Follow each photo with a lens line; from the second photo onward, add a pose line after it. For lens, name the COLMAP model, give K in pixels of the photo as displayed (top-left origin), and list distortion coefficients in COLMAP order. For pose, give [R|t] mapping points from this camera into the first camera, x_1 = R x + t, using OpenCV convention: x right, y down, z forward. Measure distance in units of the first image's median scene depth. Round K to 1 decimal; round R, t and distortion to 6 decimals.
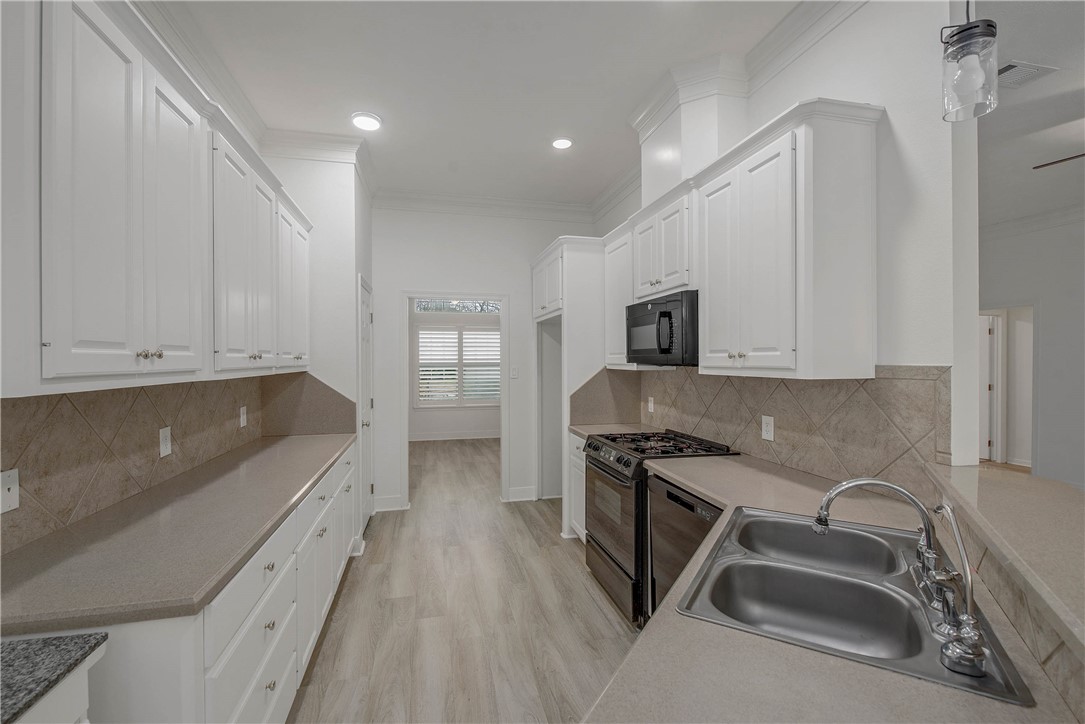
lens RADIAL K [[479.7, 0, 533.3], [0, 479.7, 359.1], [0, 0, 1]] dist [0.000314, -0.000018]
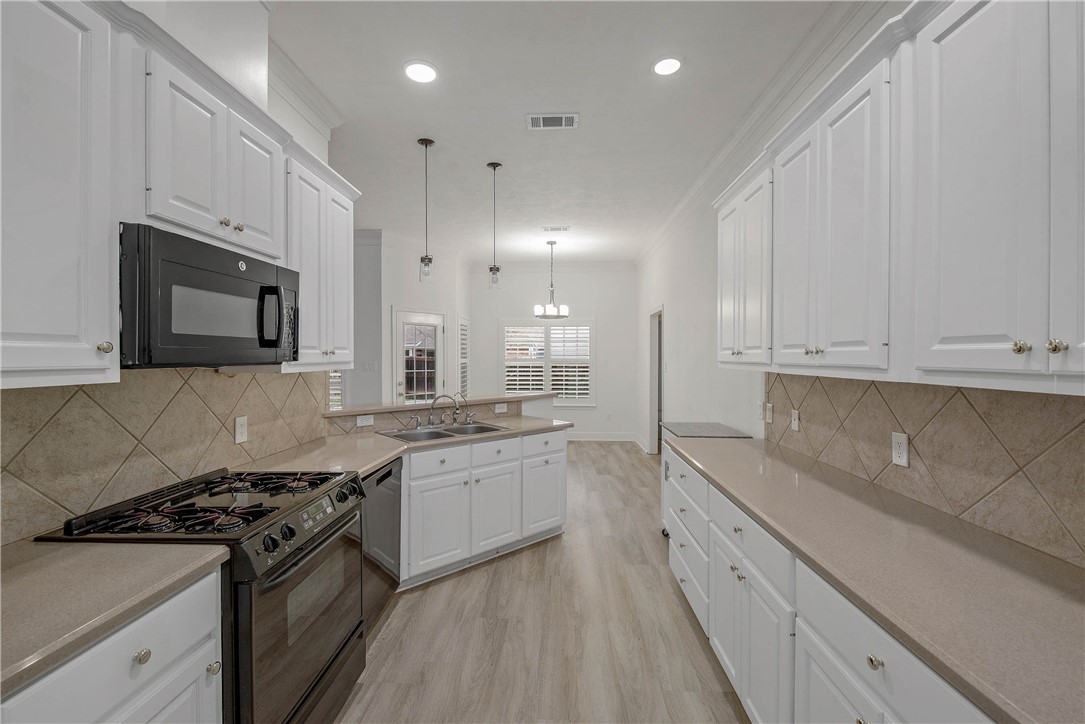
lens RADIAL K [[479.7, 0, 533.3], [0, 479.7, 359.1], [0, 0, 1]] dist [0.000314, -0.000018]
pose [[-0.963406, -0.001419, 0.268043, -0.329000], [-0.000766, 0.999996, 0.002541, 0.004266], [-0.268046, 0.002243, -0.963403, 1.874777]]
